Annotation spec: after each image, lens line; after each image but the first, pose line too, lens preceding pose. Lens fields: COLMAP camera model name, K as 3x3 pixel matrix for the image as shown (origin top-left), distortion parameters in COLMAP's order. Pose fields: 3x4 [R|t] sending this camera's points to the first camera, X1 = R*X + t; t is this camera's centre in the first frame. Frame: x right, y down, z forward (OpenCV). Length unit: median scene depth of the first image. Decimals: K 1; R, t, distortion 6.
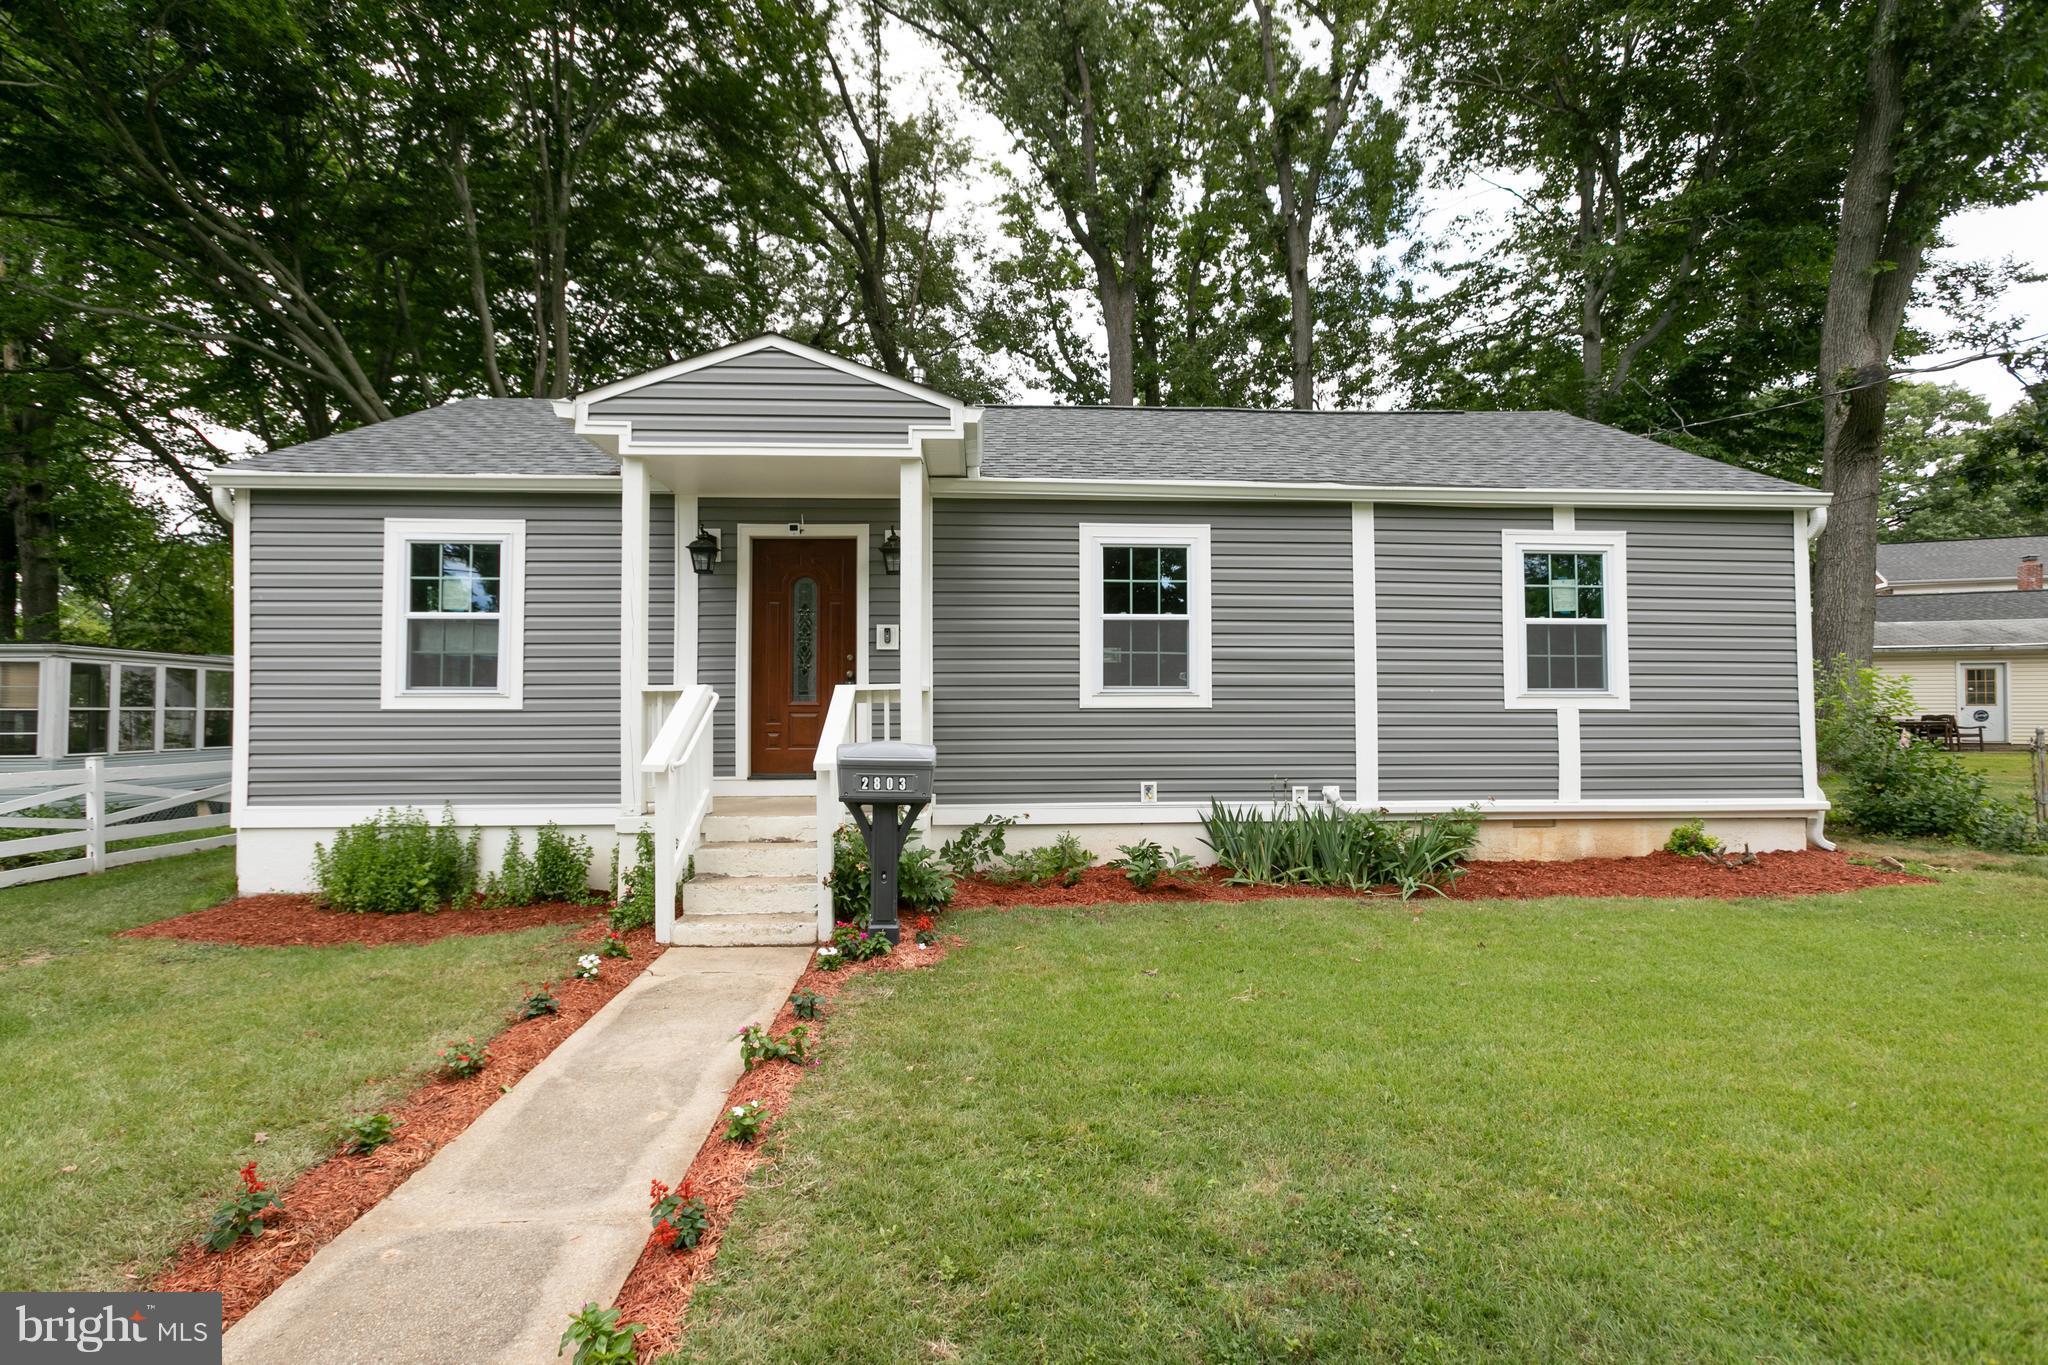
lens RADIAL K [[953.6, 0, 1017.9], [0, 953.6, 723.2], [0, 0, 1]] dist [-0.001987, 0.005196]
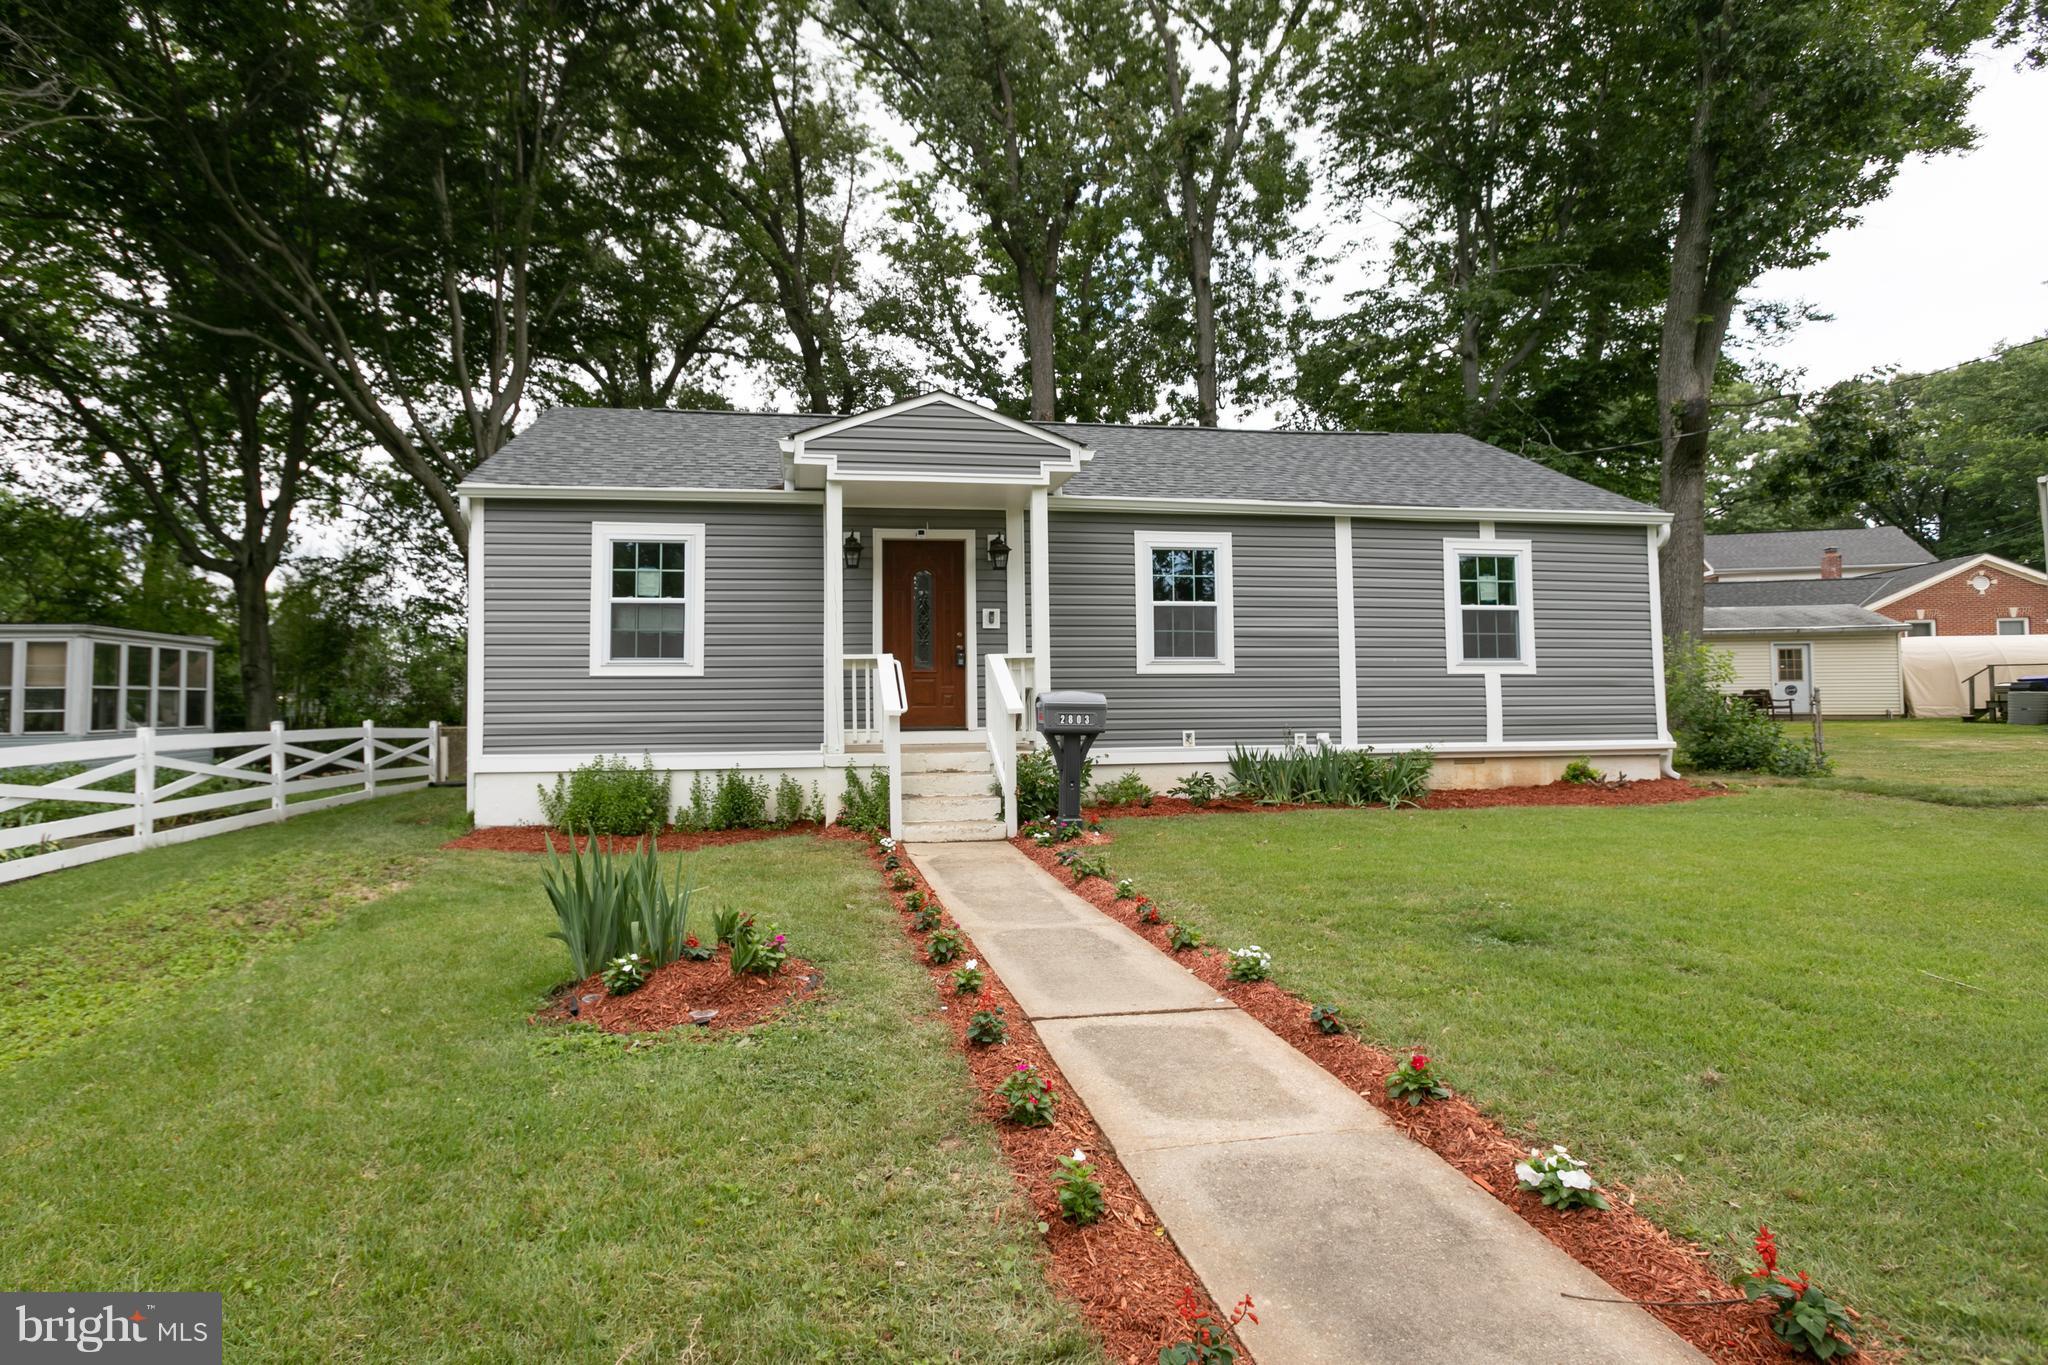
lens RADIAL K [[1032.9, 0, 941.1], [0, 1032.9, 697.3], [0, 0, 1]] dist [-0.001591, 0.000400]
pose [[0.995556, -0.005477, 0.094008, -0.315285], [0.006889, 0.999868, -0.014702, 0.033083], [-0.093915, 0.015284, 0.995463, -0.349381]]
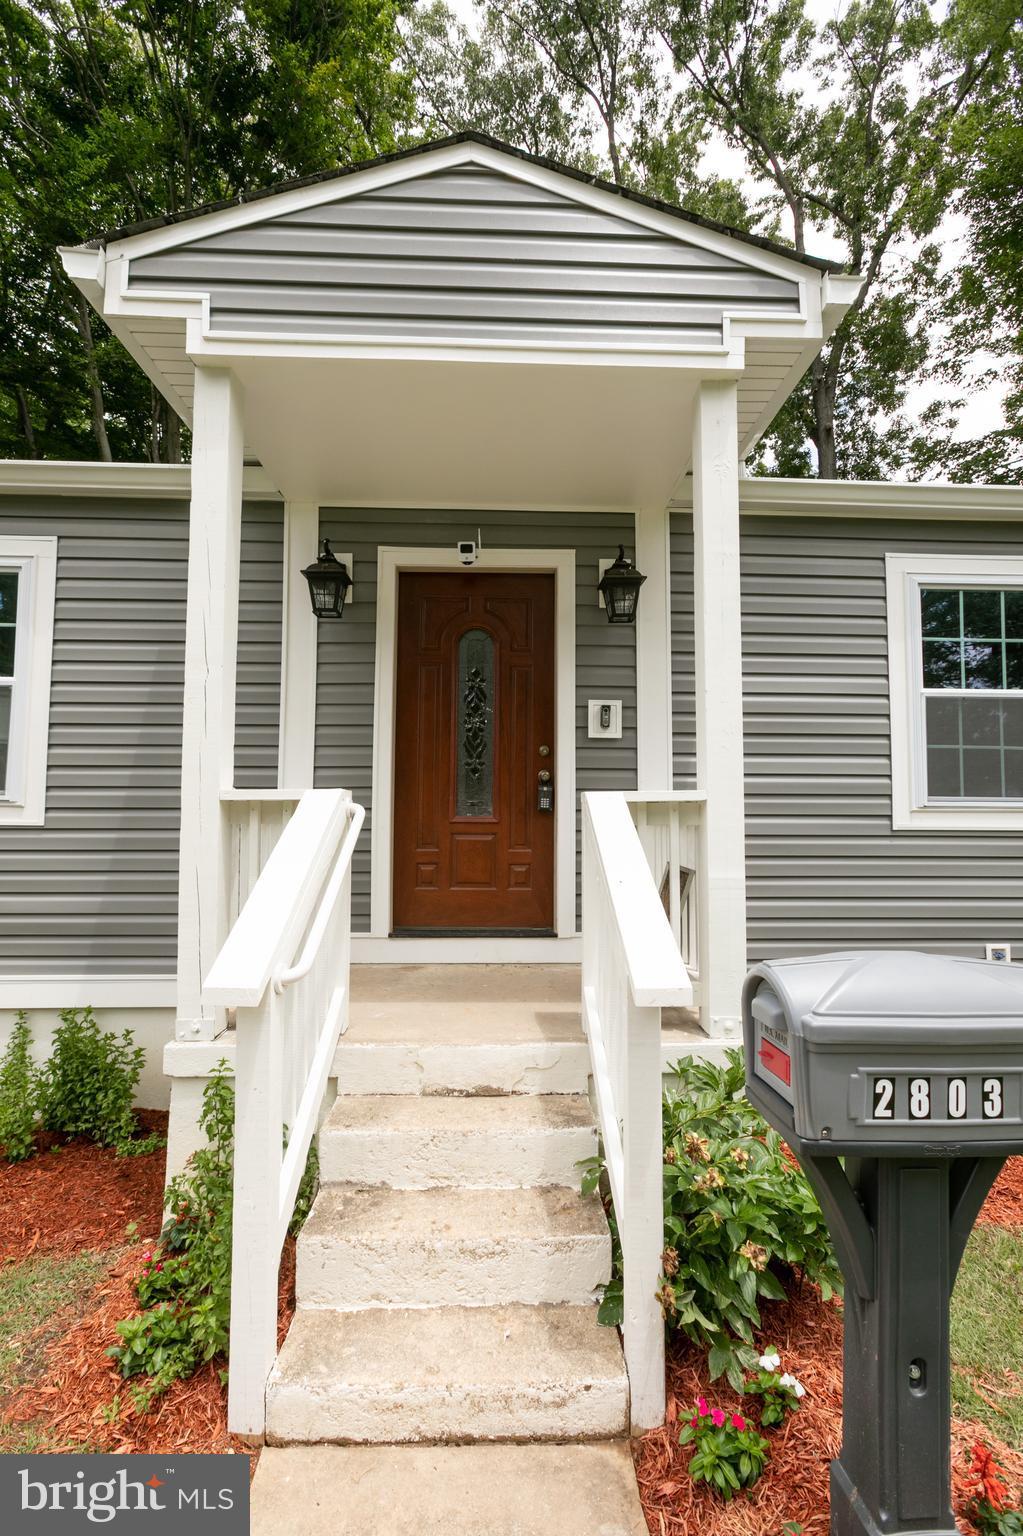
lens RADIAL K [[715.2, 0, 518.1], [0, 715.2, 791.6], [0, 0, 1]] dist [-0.001987, 0.005196]
pose [[0.999955, 0.006960, -0.006421, -0.181513], [-0.007220, 0.999117, -0.041387, -0.019058], [0.006127, 0.041431, 0.999123, 0.483815]]
